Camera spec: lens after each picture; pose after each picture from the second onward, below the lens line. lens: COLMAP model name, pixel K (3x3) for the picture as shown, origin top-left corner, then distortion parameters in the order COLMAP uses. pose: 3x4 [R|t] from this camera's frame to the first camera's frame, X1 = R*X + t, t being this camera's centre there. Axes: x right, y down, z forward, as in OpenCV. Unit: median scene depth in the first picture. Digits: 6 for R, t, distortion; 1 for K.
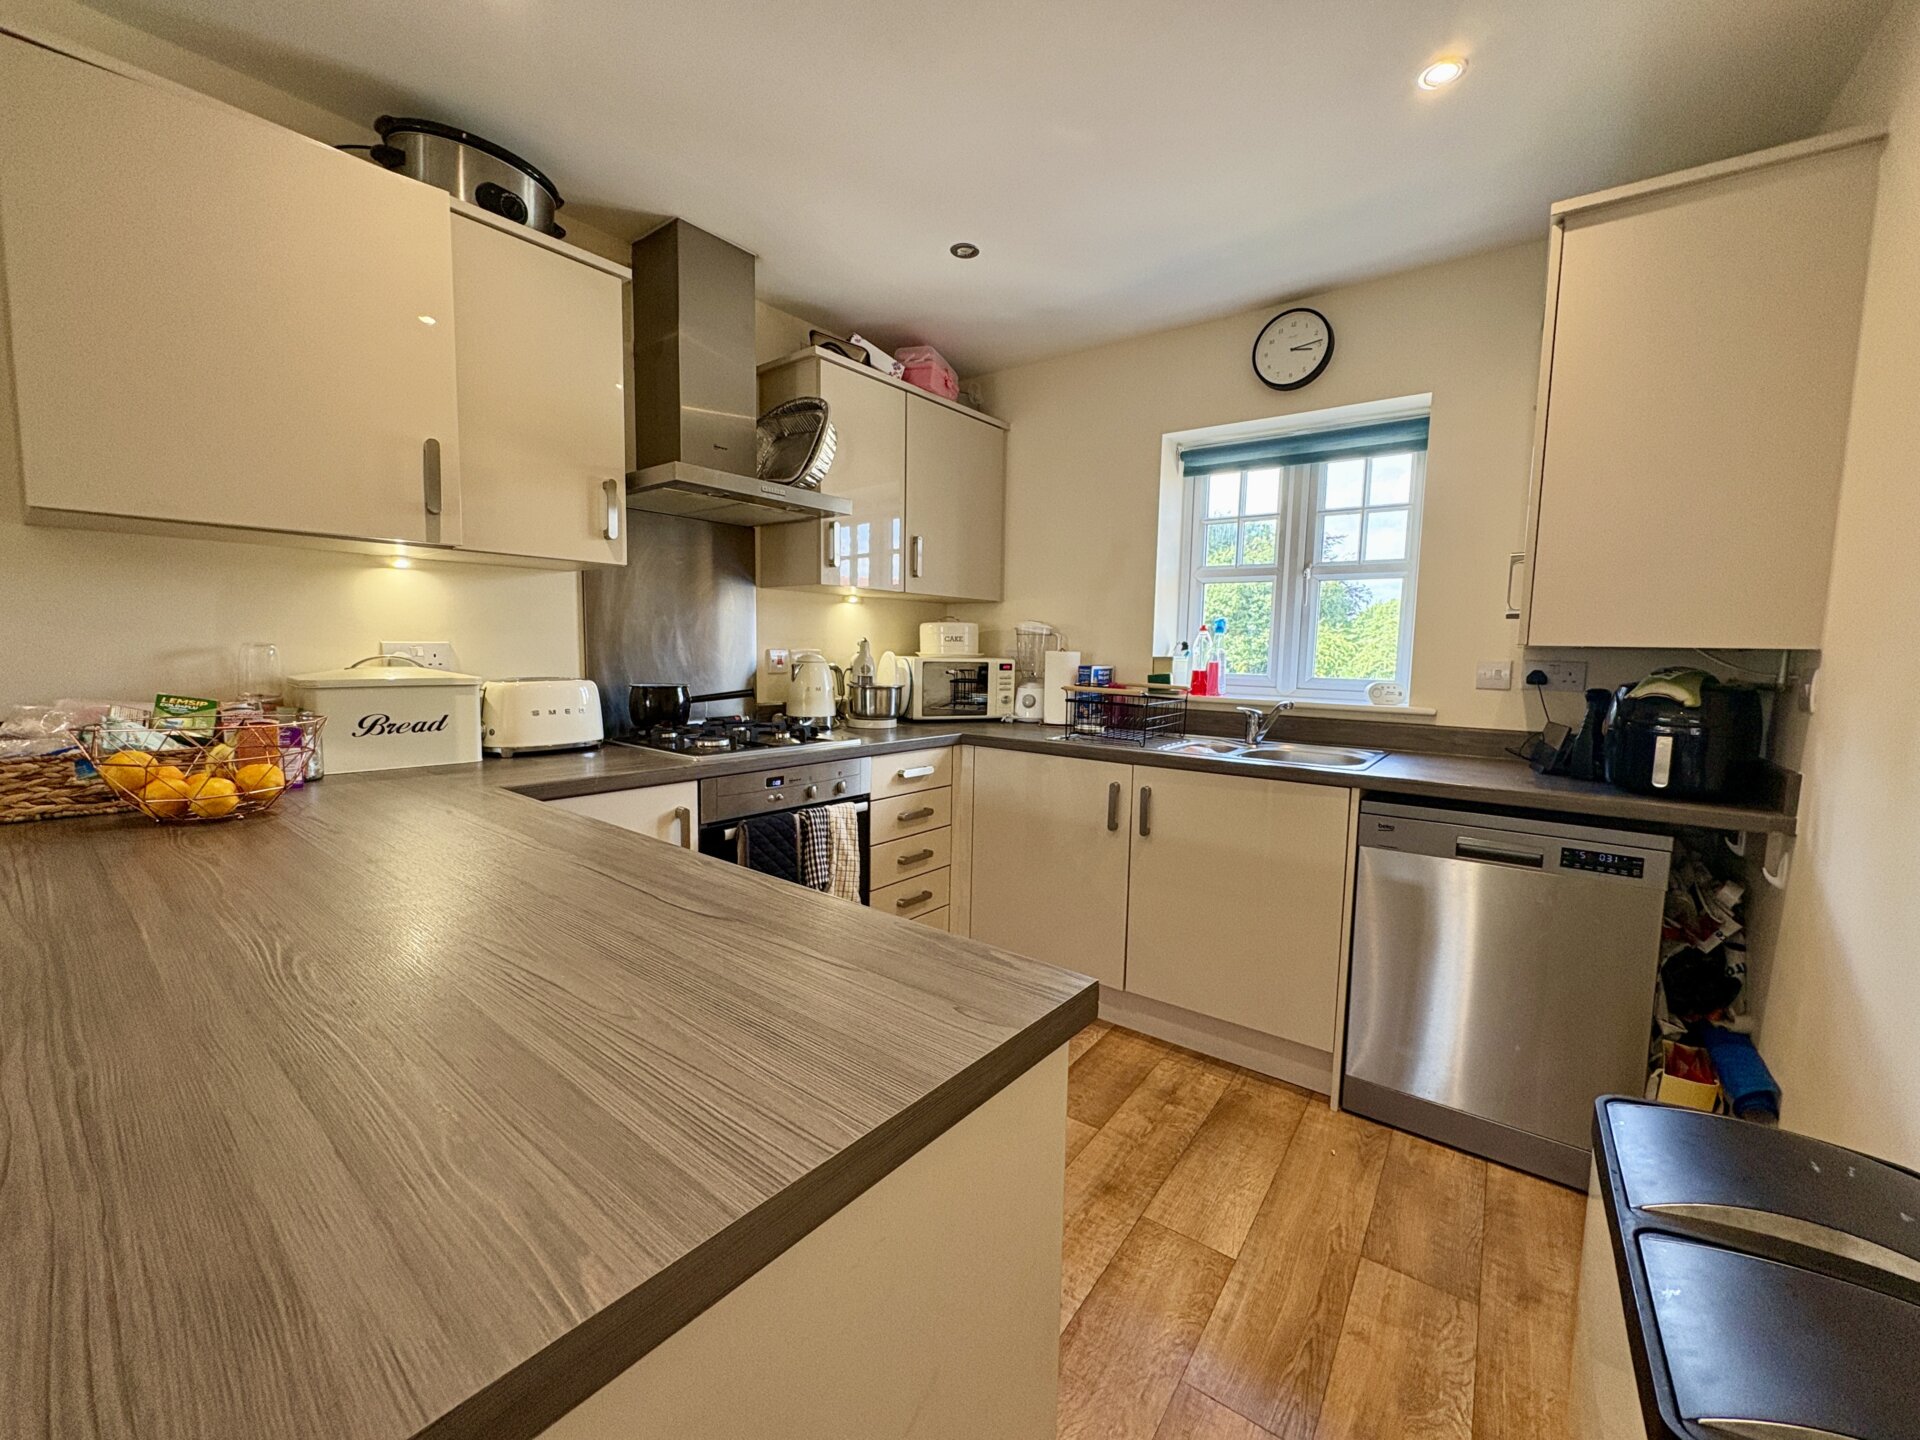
lens RADIAL K [[763.0, 0, 961.8], [0, 763.0, 718.2], [0, 0, 1]] dist [0.000145, -0.000409]
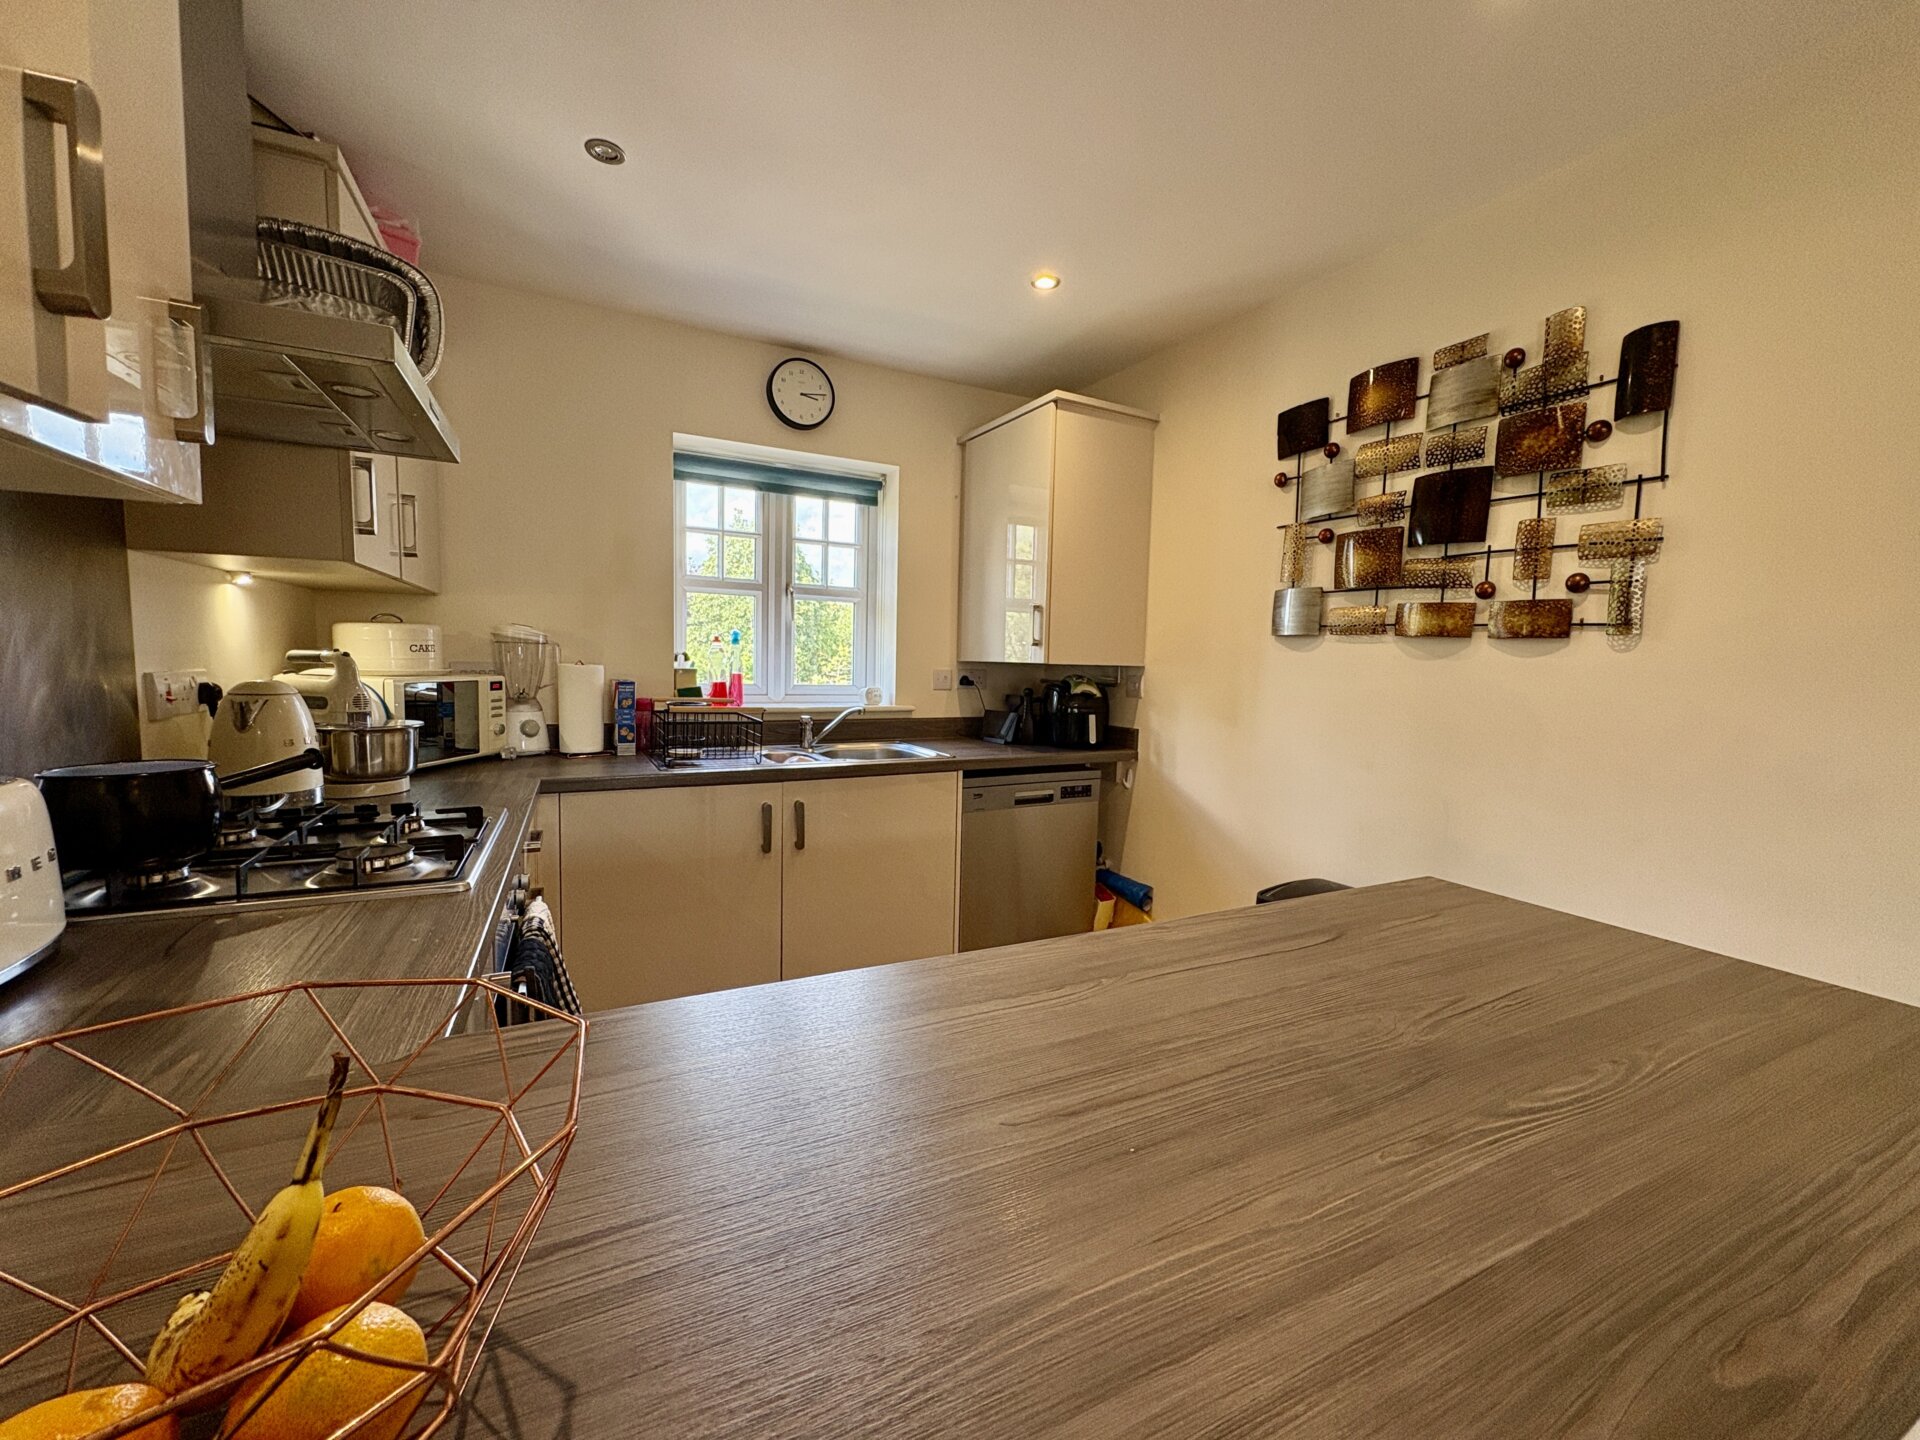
lens RADIAL K [[763.0, 0, 960.1], [0, 763.0, 718.9], [0, 0, 1]] dist [0.000145, -0.000409]
pose [[0.426485, -0.080833, 0.900875, -0.515109], [0.068226, 0.996036, 0.057073, -0.056534], [-0.901918, 0.037122, 0.430310, 0.327297]]
